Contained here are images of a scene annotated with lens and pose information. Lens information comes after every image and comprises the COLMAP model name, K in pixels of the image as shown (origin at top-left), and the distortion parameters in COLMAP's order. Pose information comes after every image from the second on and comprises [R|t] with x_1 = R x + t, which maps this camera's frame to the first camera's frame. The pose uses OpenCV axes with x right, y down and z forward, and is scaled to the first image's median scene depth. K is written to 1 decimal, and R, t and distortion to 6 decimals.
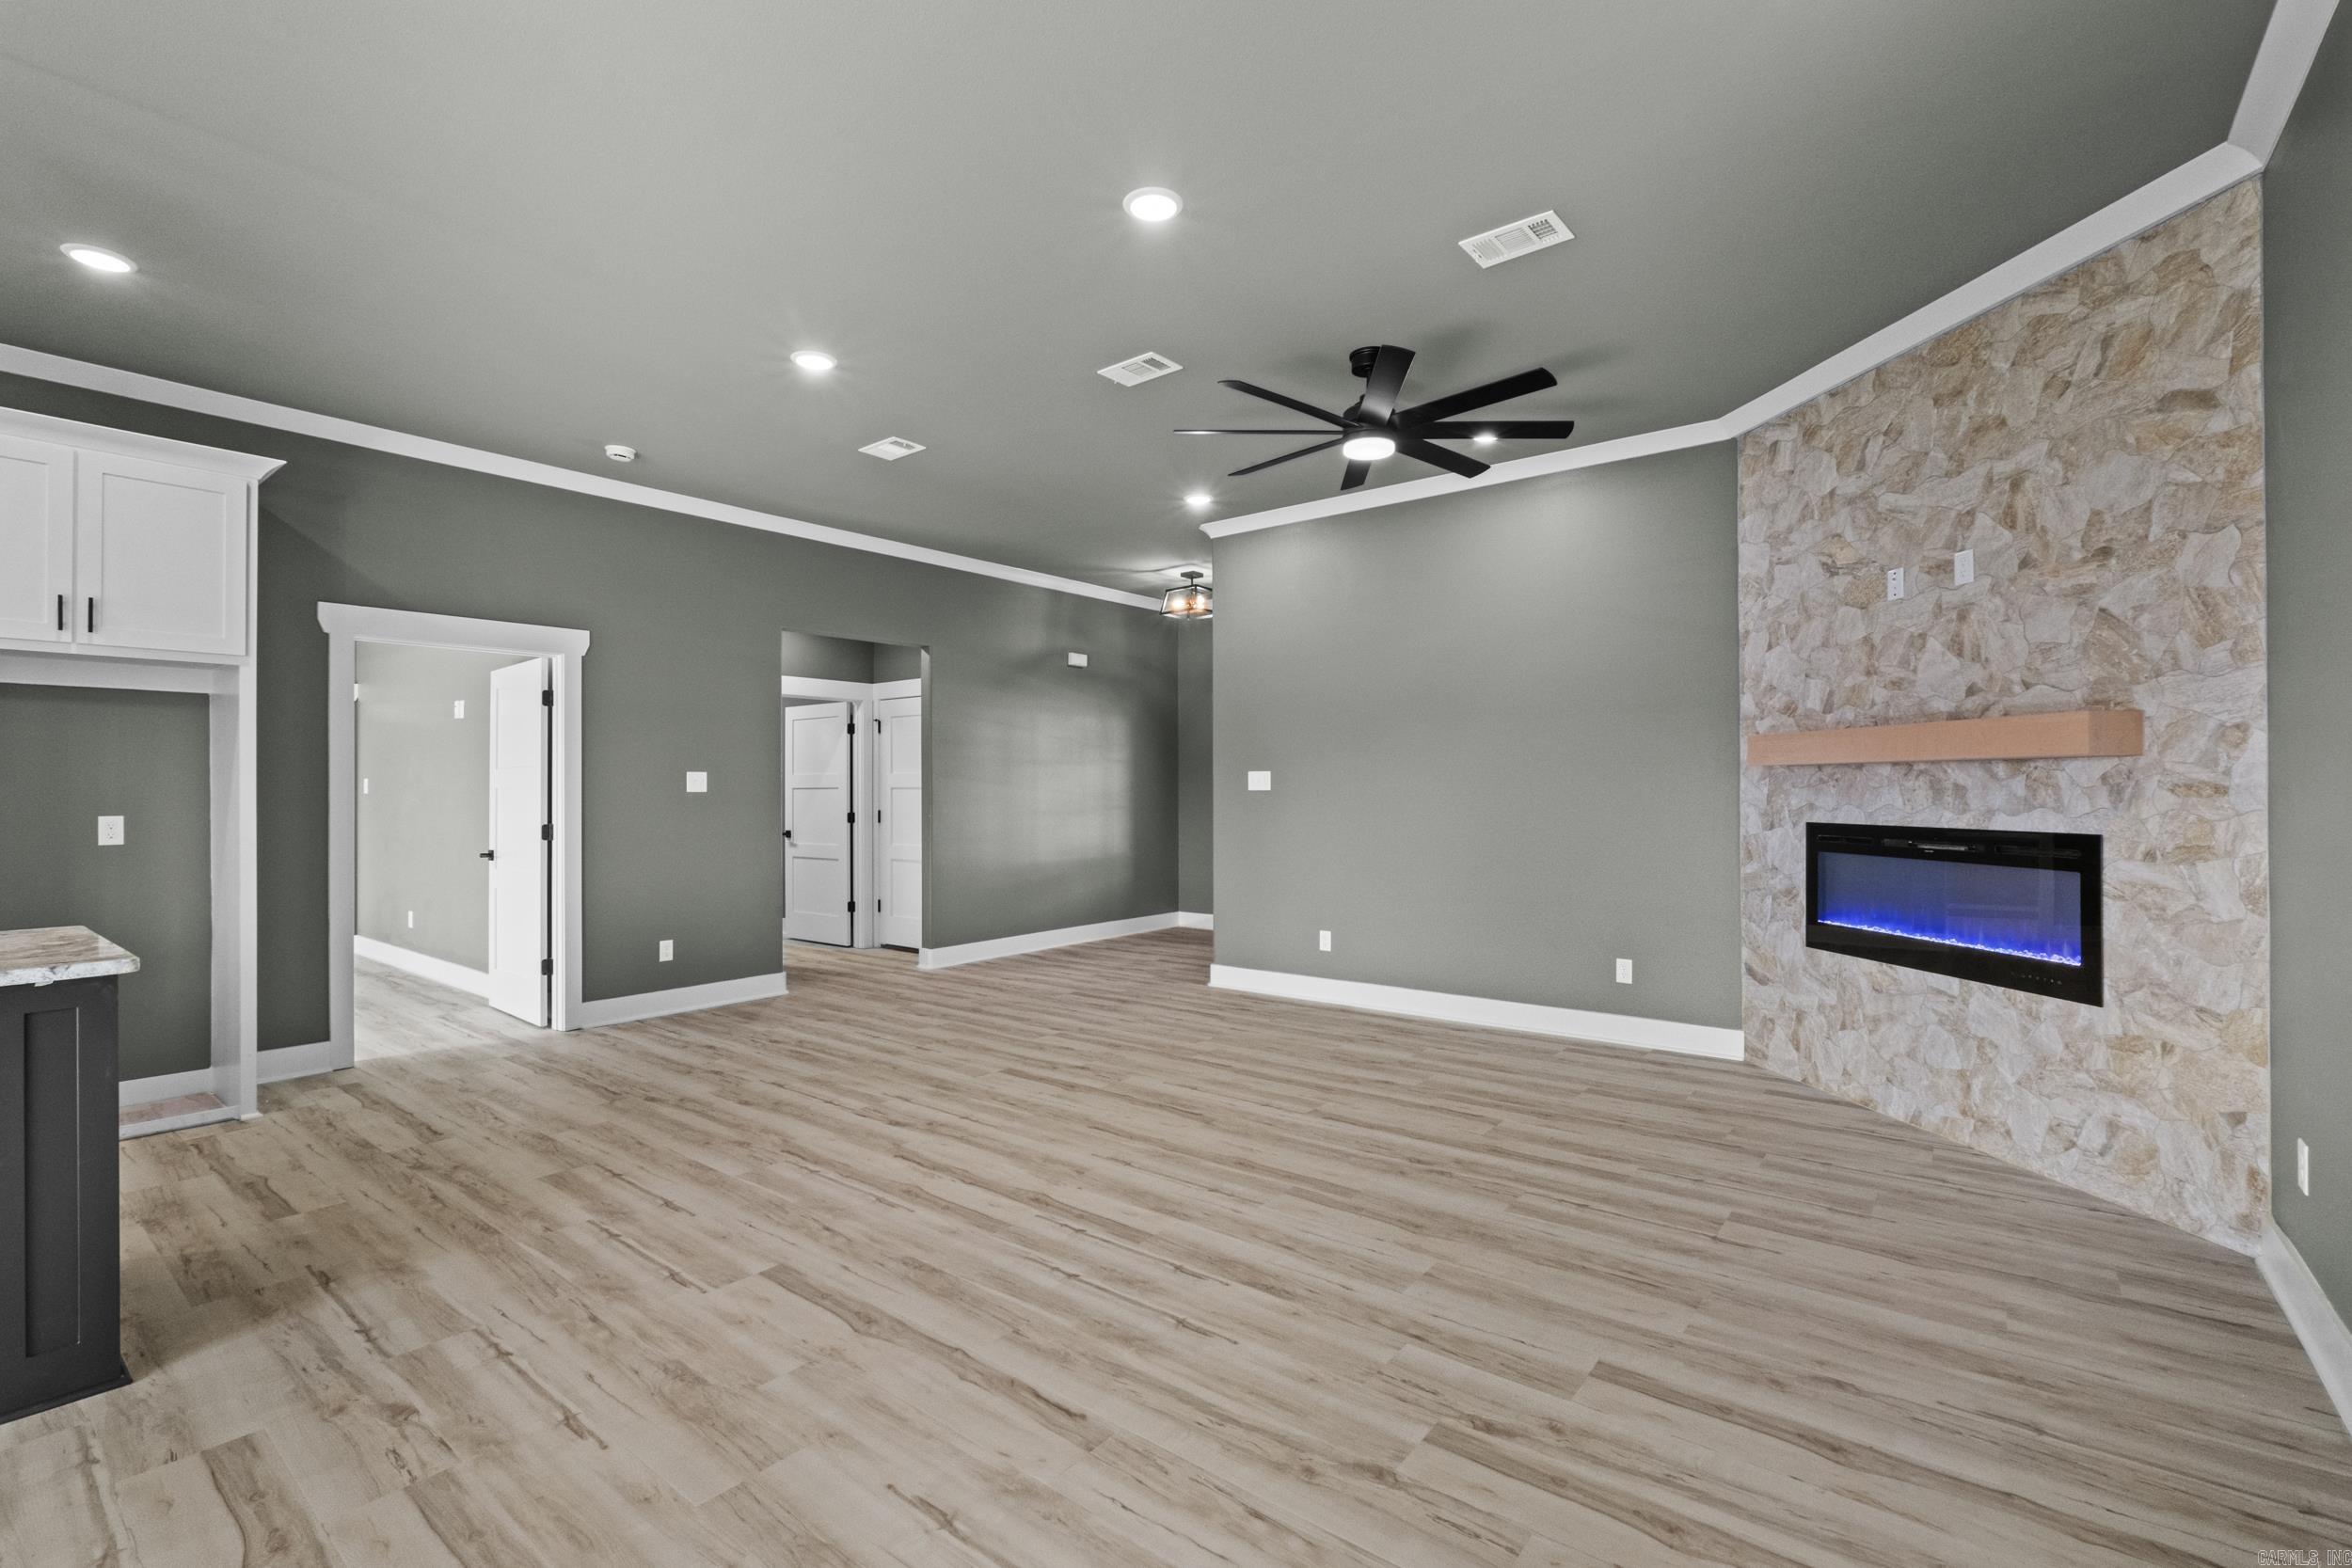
lens RADIAL K [[1030.1, 0, 1171.6], [0, 1030.1, 786.4], [0, 0, 1]] dist [-0.010102, 0.001818]
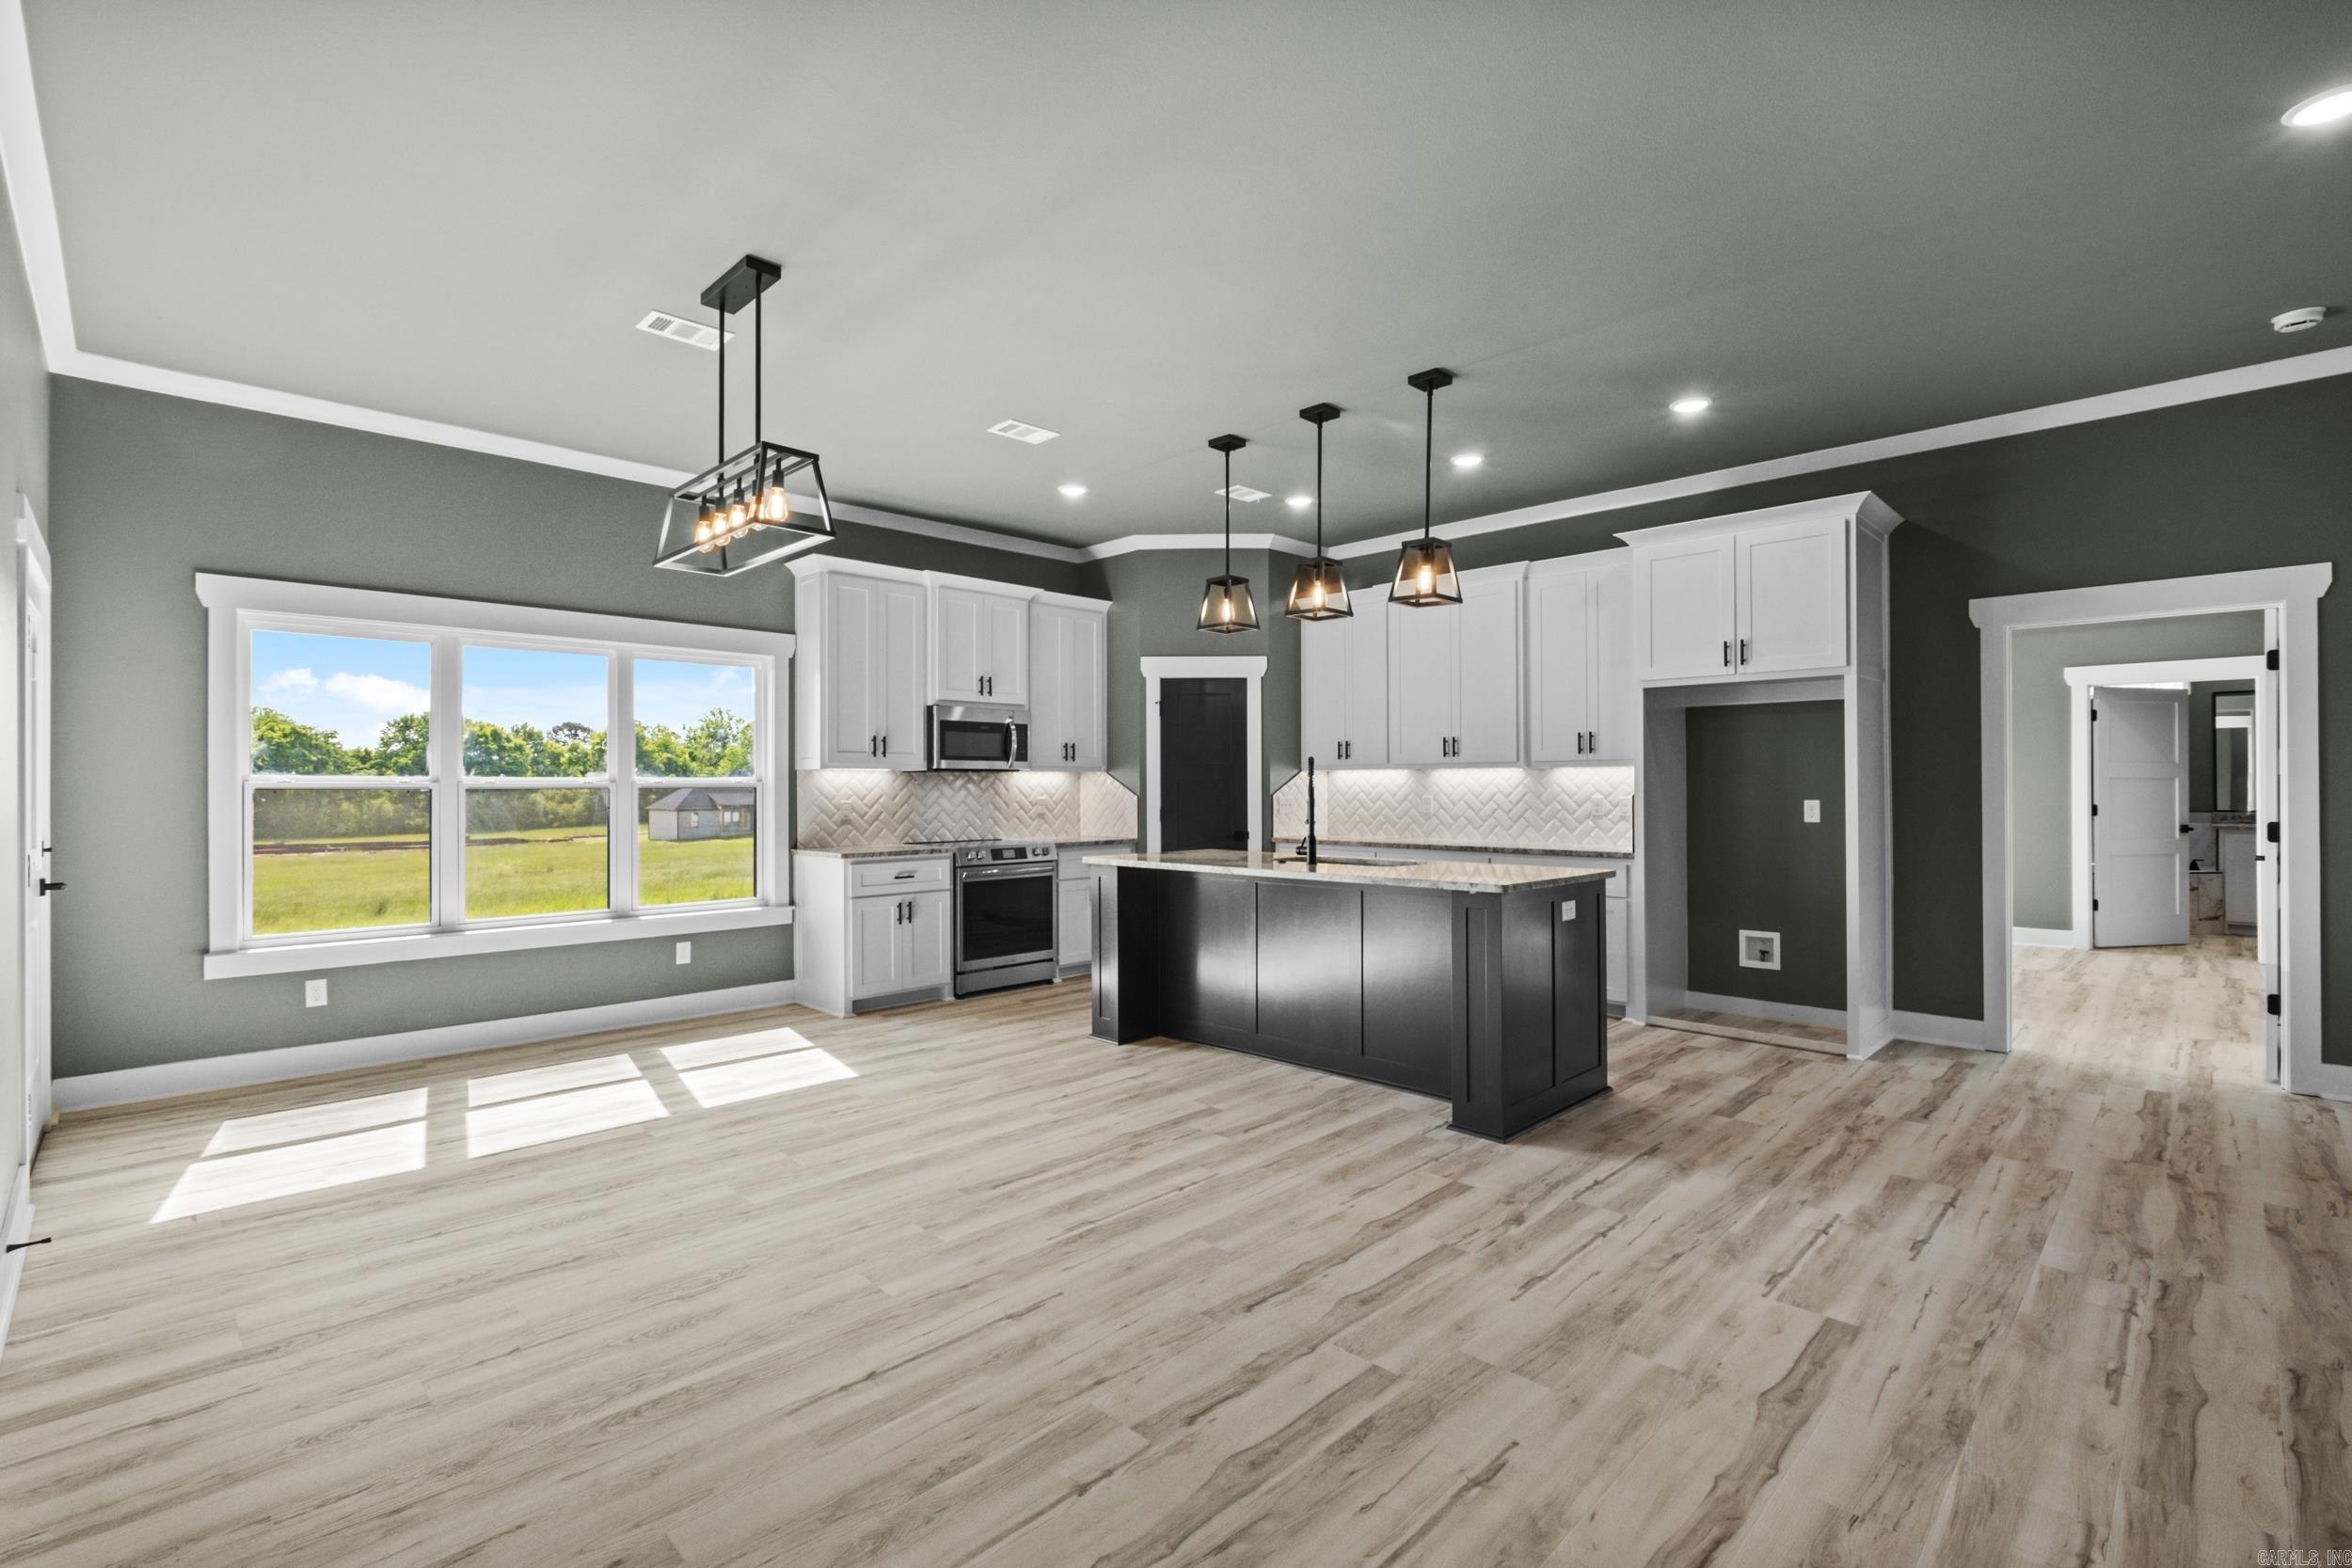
lens RADIAL K [[1030.1, 0, 1150.9], [0, 1030.1, 791.6], [0, 0, 1]] dist [-0.010102, 0.001818]
pose [[-0.129427, 0.008325, -0.991554, 0.410179], [0.008619, 0.999936, 0.007270, 0.001694], [0.991551, -0.007606, -0.129491, 0.390544]]
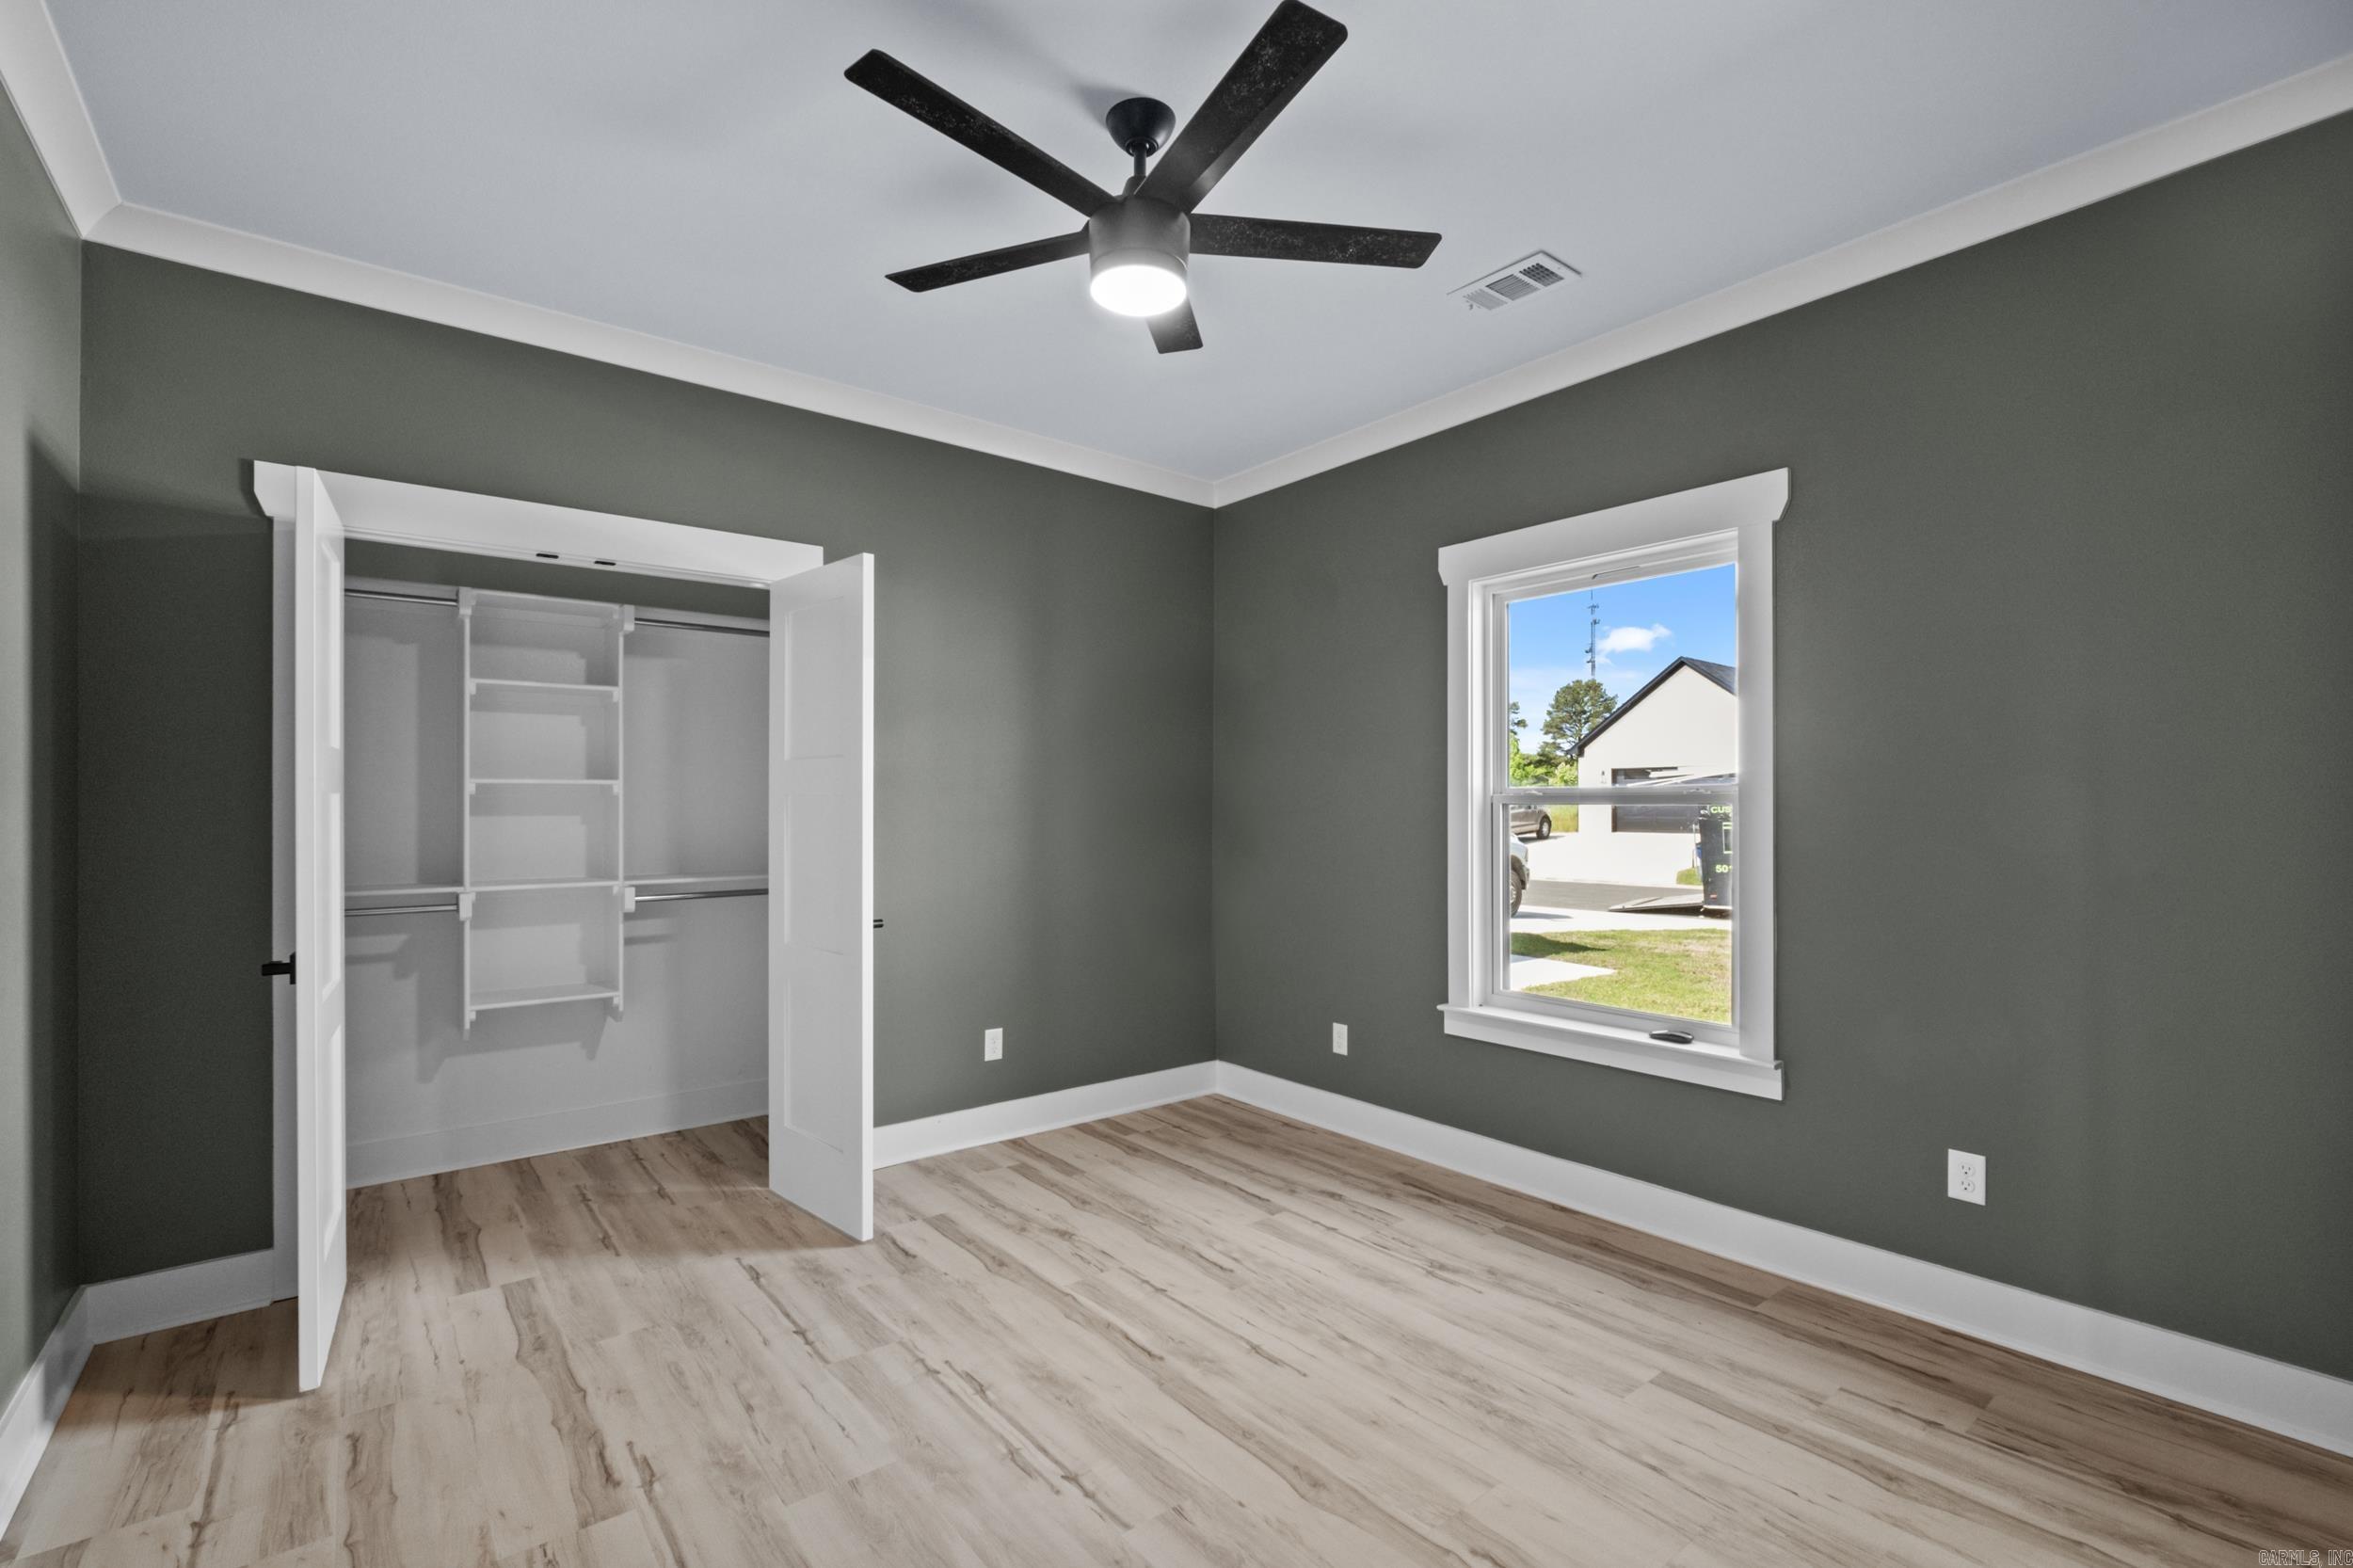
lens RADIAL K [[1030.6, 0, 1160.1], [0, 1030.6, 797.0], [0, 0, 1]] dist [-0.010102, 0.001818]
pose [[0.973046, -0.008920, -0.230438, -0.238319], [0.008045, 0.999956, -0.004737, -0.000101], [0.230470, 0.002756, 0.973076, -0.088940]]
